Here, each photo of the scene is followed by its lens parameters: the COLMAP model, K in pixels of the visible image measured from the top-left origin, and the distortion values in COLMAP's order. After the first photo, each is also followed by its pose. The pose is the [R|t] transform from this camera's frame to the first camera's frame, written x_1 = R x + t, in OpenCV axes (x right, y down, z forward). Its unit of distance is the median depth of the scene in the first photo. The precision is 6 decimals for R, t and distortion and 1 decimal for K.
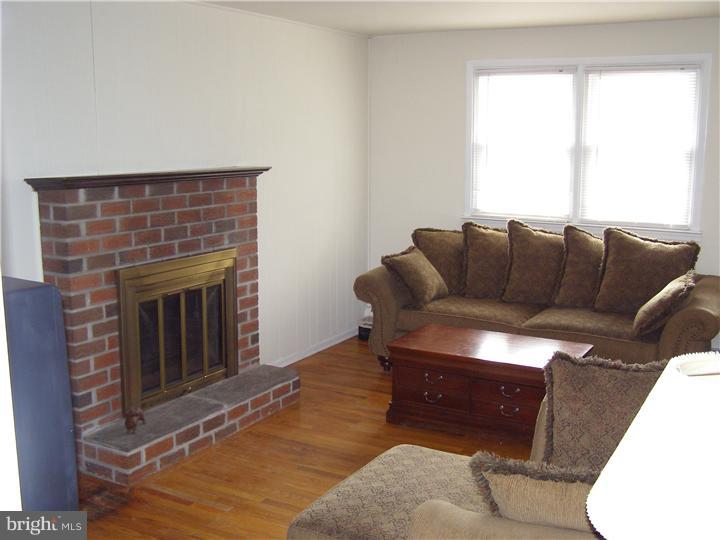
lens RADIAL K [[796.7, 0, 360.0], [0, 796.7, 270.0], [0, 0, 1]] dist [-0.200548, 0.339556]
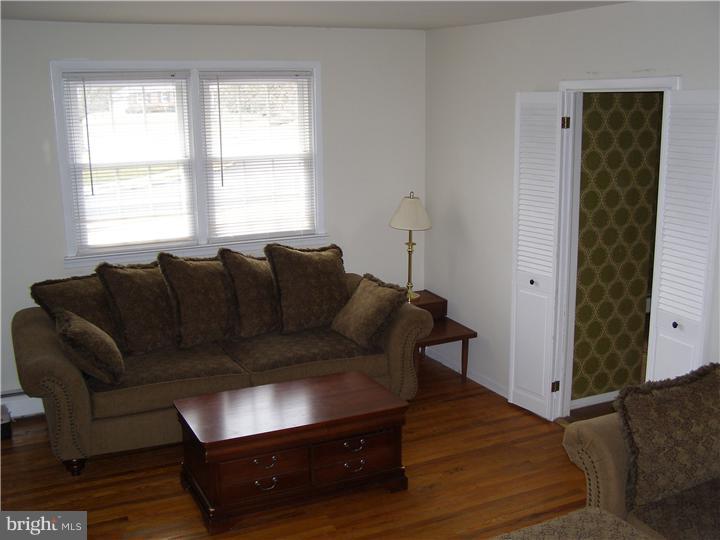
lens RADIAL K [[796.7, 0, 360.0], [0, 796.7, 270.0], [0, 0, 1]] dist [-0.200548, 0.339556]
pose [[0.587013, -0.178560, 0.789640, -0.361722], [0.154198, 0.982178, 0.107469, -0.105299], [-0.794757, 0.058675, 0.604085, 0.320375]]
